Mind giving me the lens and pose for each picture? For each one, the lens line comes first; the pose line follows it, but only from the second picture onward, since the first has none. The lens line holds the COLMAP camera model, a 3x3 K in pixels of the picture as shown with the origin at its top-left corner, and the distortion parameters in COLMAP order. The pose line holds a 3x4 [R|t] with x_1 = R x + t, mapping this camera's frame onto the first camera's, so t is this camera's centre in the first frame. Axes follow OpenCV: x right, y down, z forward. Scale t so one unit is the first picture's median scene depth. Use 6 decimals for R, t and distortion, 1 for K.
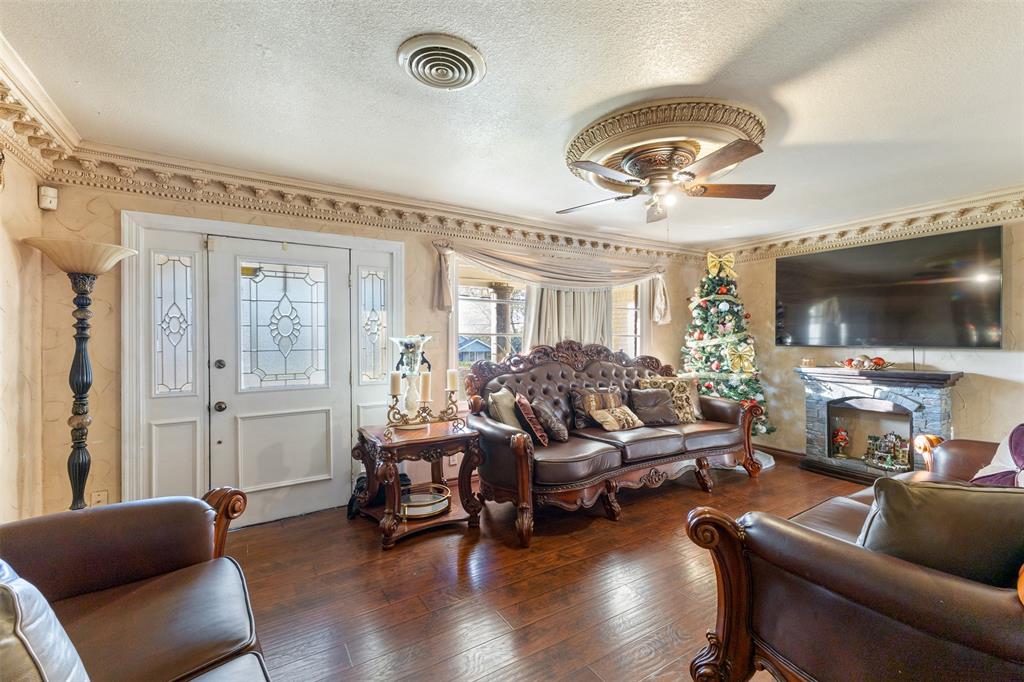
lens RADIAL K [[439.8, 0, 514.4], [0, 439.8, 337.8], [0, 0, 1]] dist [0.000873, -0.000789]
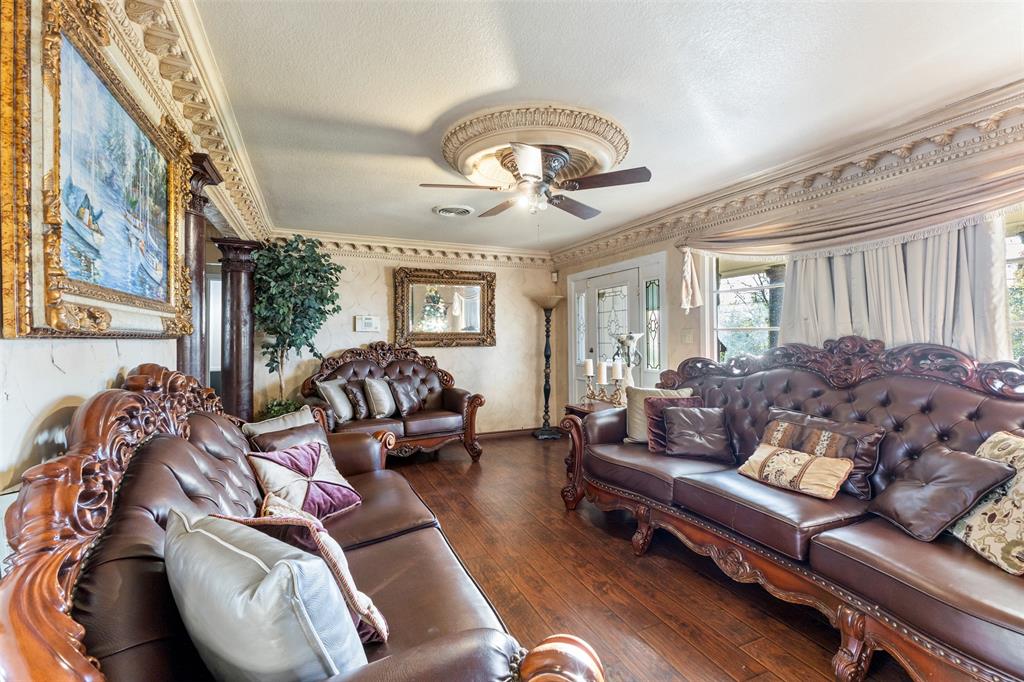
lens RADIAL K [[439.8, 0, 514.4], [0, 439.8, 337.8], [0, 0, 1]] dist [0.000873, -0.000789]
pose [[-0.126436, -0.002684, -0.991971, 0.777510], [-0.000070, 0.999996, -0.002697, 0.009398], [0.991975, -0.000272, -0.126436, 0.634217]]
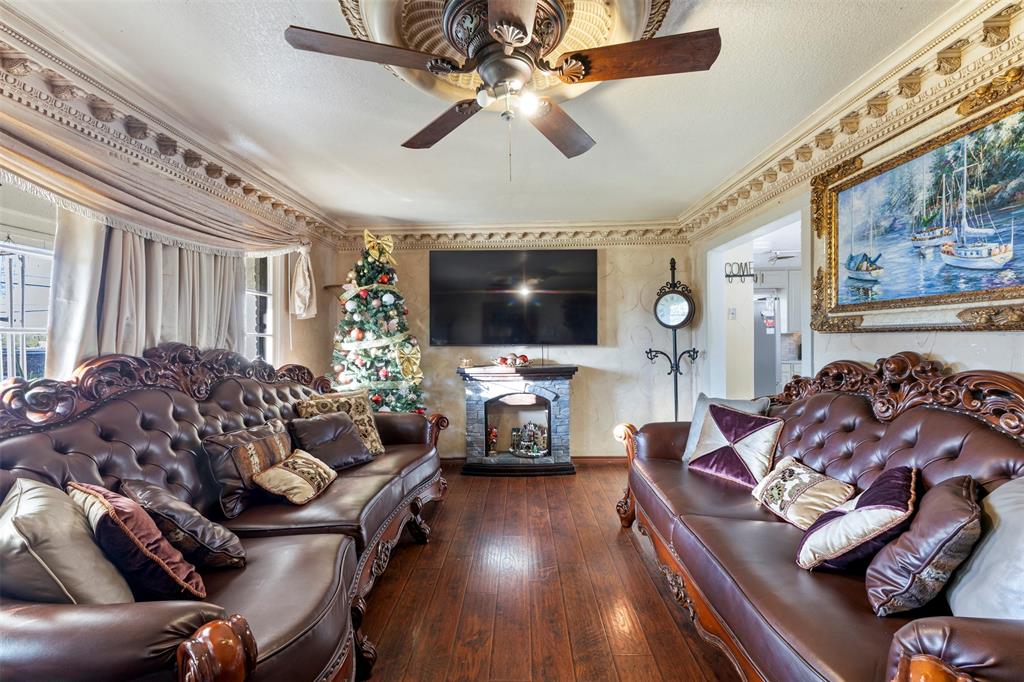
lens RADIAL K [[439.8, 0, 514.4], [0, 439.8, 337.8], [0, 0, 1]] dist [0.000873, -0.000789]
pose [[0.535427, -0.002204, 0.844579, -0.092430], [0.007055, 0.999973, -0.001863, 0.004004], [-0.844552, 0.006956, 0.535428, 0.405826]]
